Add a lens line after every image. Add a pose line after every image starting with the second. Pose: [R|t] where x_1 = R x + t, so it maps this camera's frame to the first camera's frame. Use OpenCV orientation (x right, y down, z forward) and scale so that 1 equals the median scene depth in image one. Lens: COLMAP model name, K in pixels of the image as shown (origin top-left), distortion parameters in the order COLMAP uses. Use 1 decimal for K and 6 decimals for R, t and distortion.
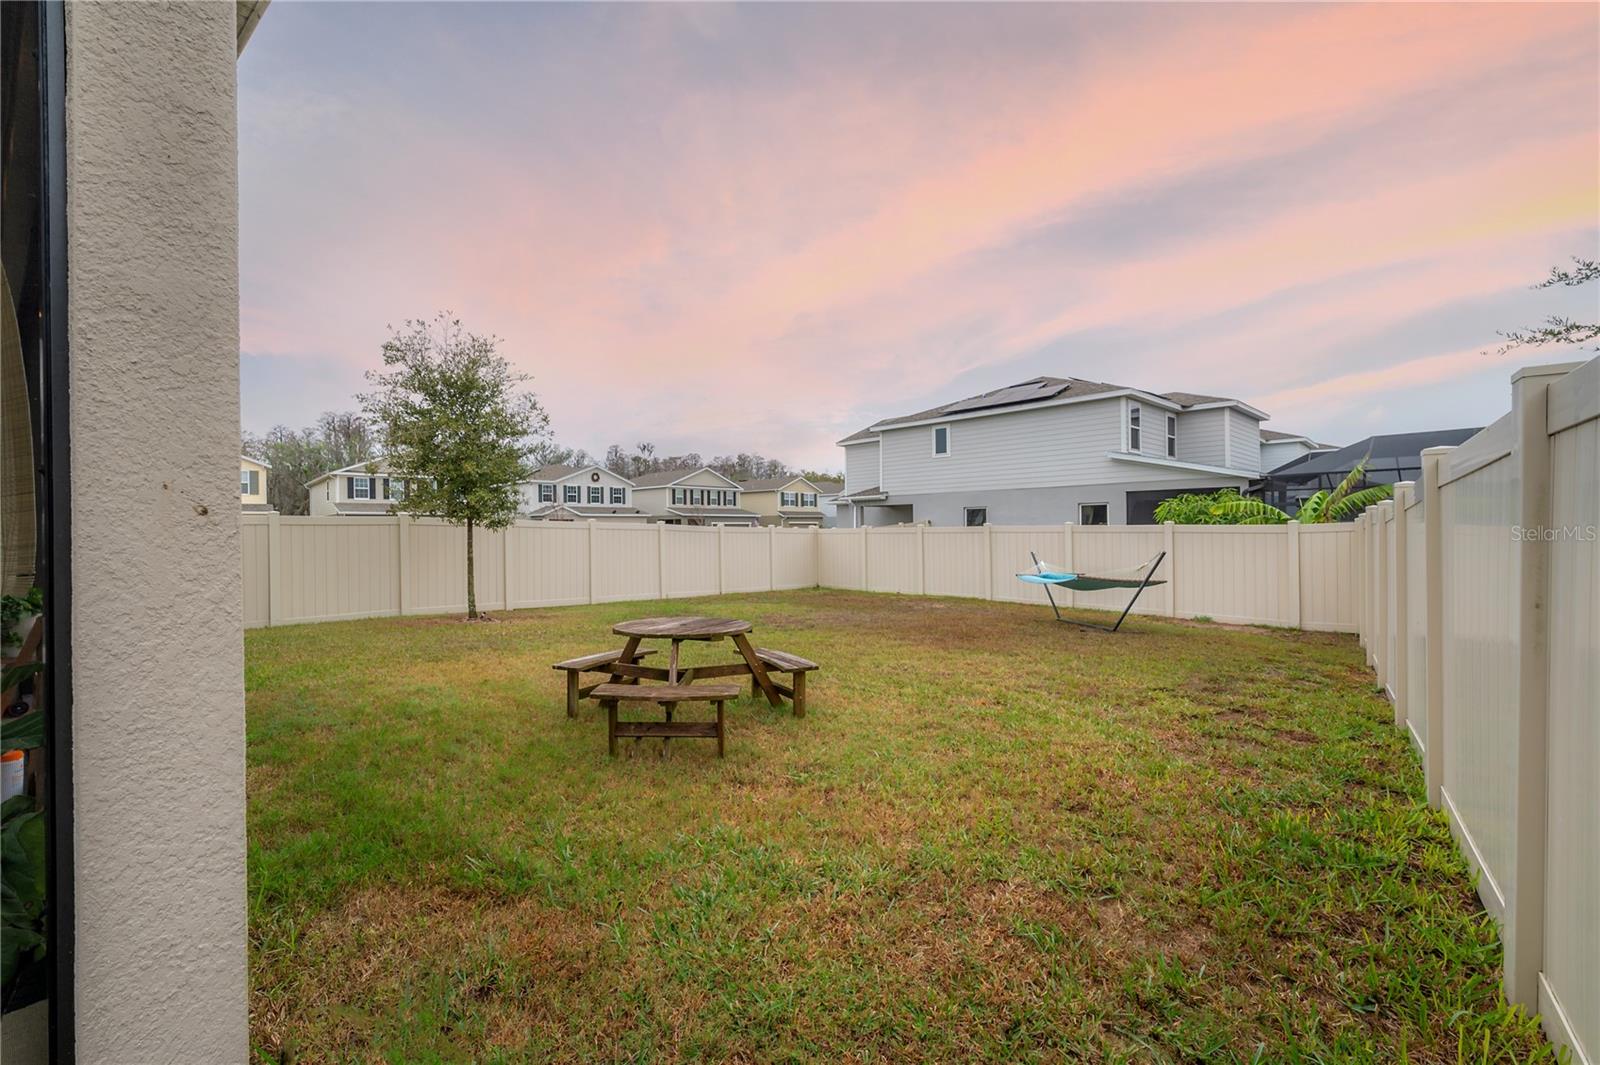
lens RADIAL K [[640.0, 0, 799.3], [0, 640.0, 525.8], [0, 0, 1]] dist [-0.000072, 0.000083]
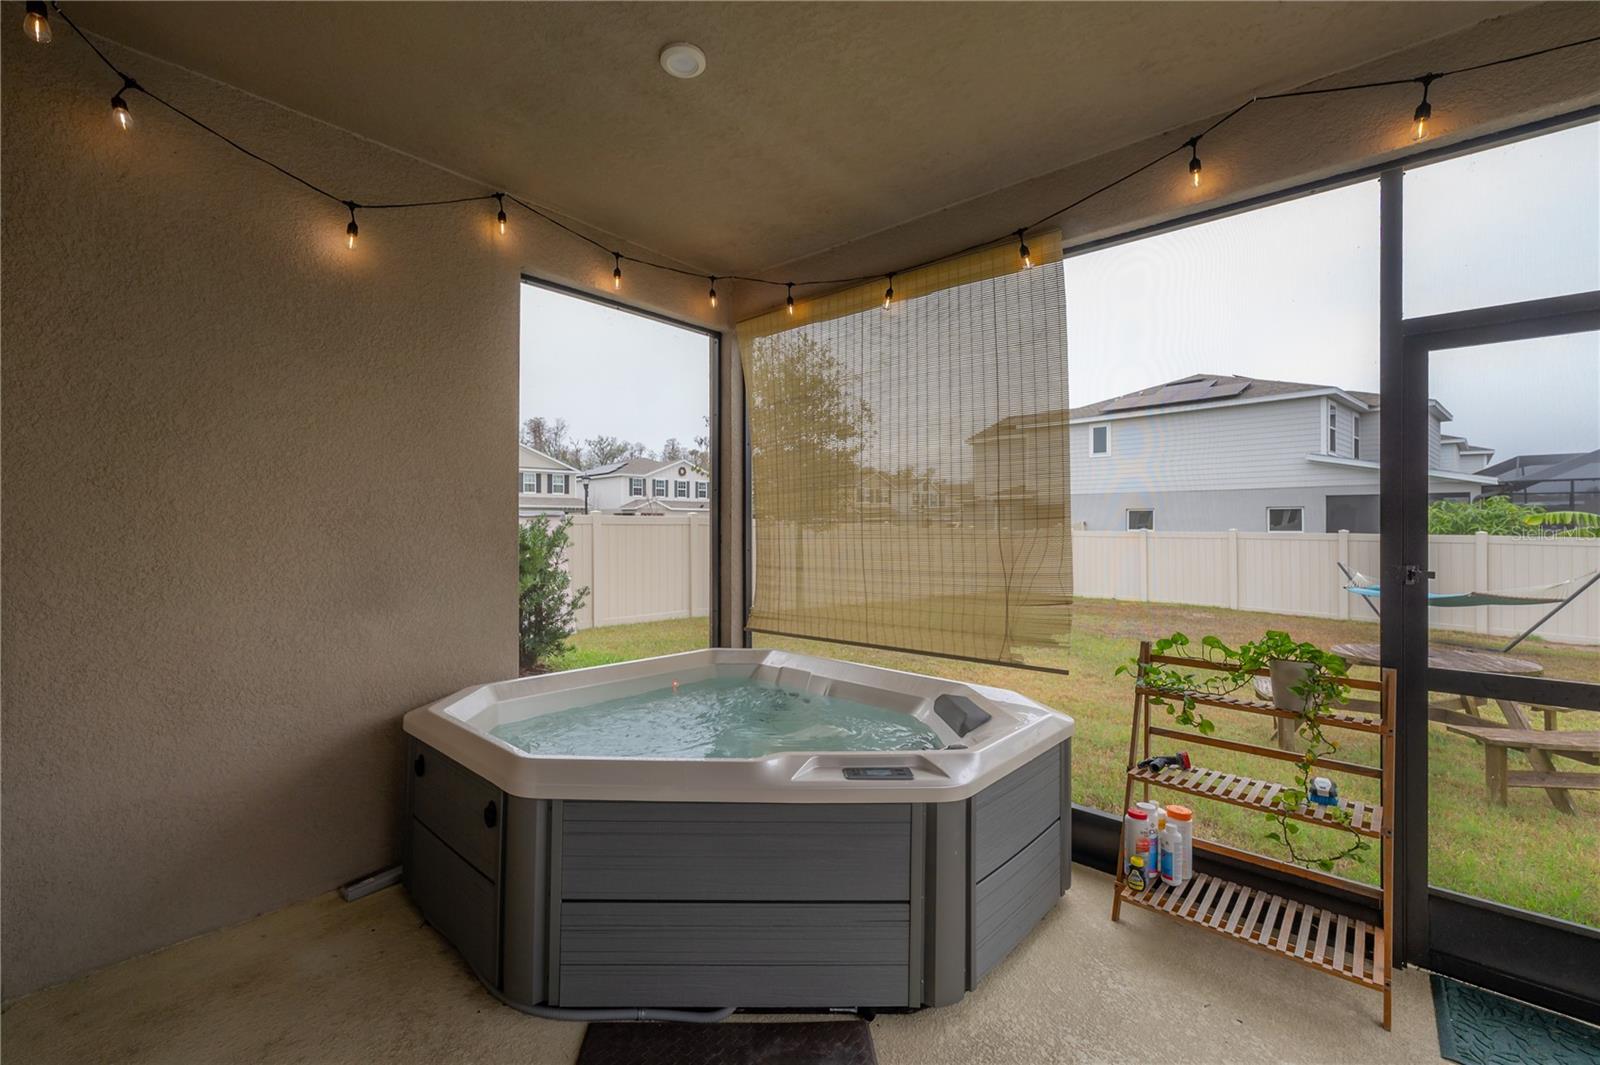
lens RADIAL K [[640.0, 0, 799.3], [0, 640.0, 525.8], [0, 0, 1]] dist [-0.000072, 0.000083]
pose [[0.999049, 0.014546, -0.041115, -0.182021], [-0.014181, 0.999858, 0.009141, -0.004911], [0.041242, -0.008549, 0.999113, 0.011773]]
